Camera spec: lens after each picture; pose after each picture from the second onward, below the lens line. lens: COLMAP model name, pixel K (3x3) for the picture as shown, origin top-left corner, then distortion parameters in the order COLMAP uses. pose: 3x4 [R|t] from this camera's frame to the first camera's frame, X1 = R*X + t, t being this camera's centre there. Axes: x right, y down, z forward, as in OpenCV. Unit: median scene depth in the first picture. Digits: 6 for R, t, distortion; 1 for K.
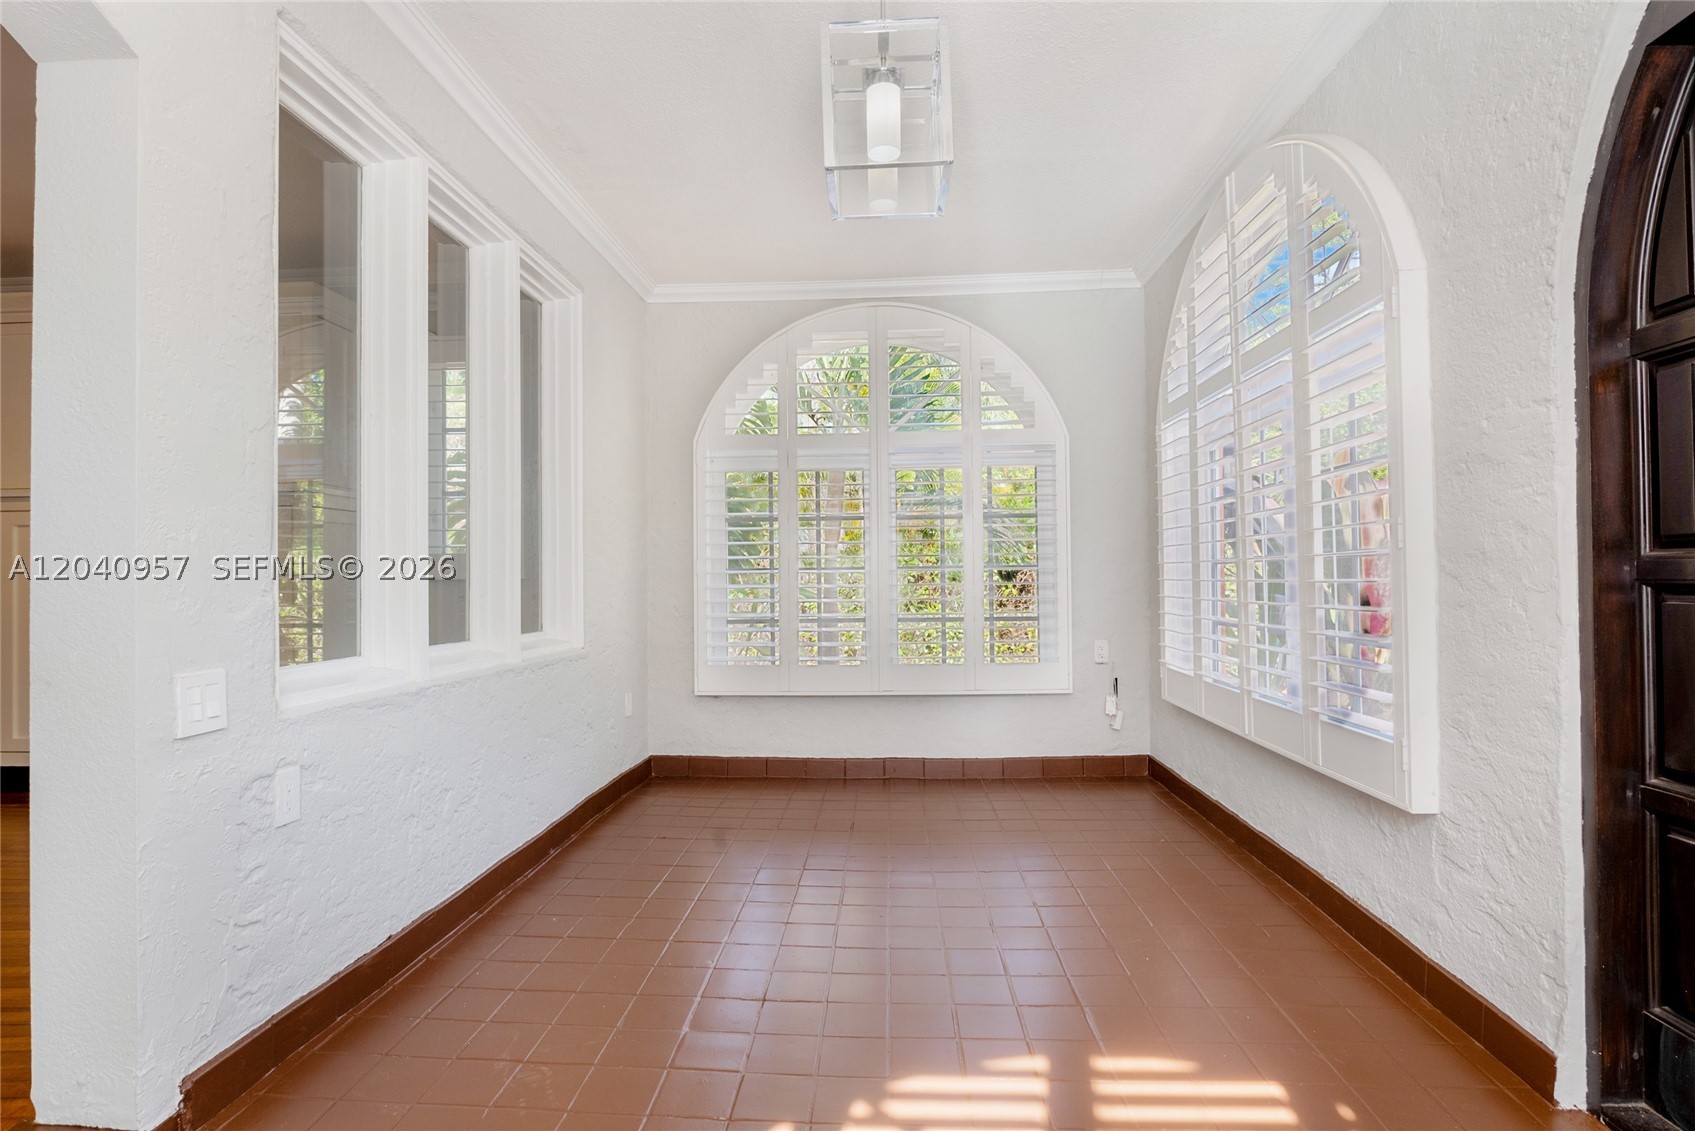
lens RADIAL K [[861.3, 0, 845.5], [0, 861.3, 539.1], [0, 0, 1]] dist [-0.002419, 0.000017]
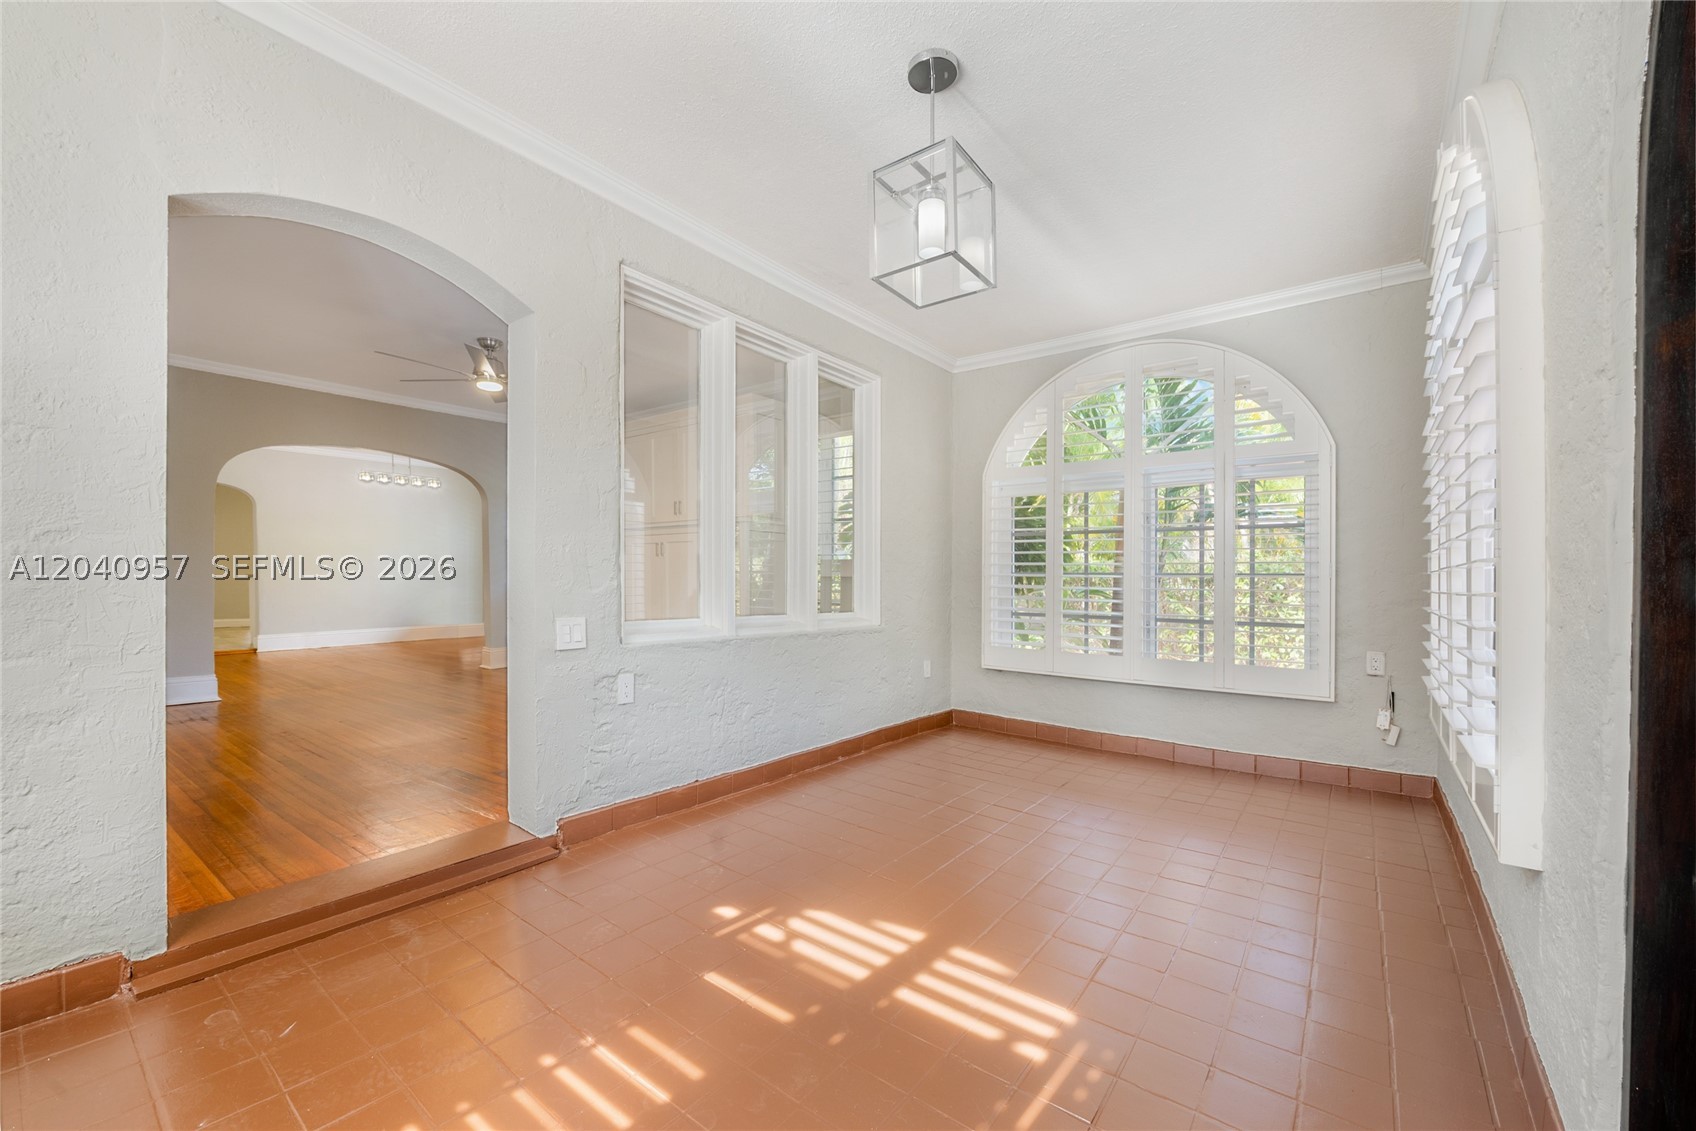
lens RADIAL K [[684.6, 0, 848.0], [0, 684.6, 565.5], [0, 0, 1]] dist [0.030179, -0.000051]
pose [[0.830781, 0.010044, -0.556509, 0.254238], [0.003145, 0.999736, 0.022739, -0.000226], [0.556590, -0.020642, 0.830531, 0.016745]]
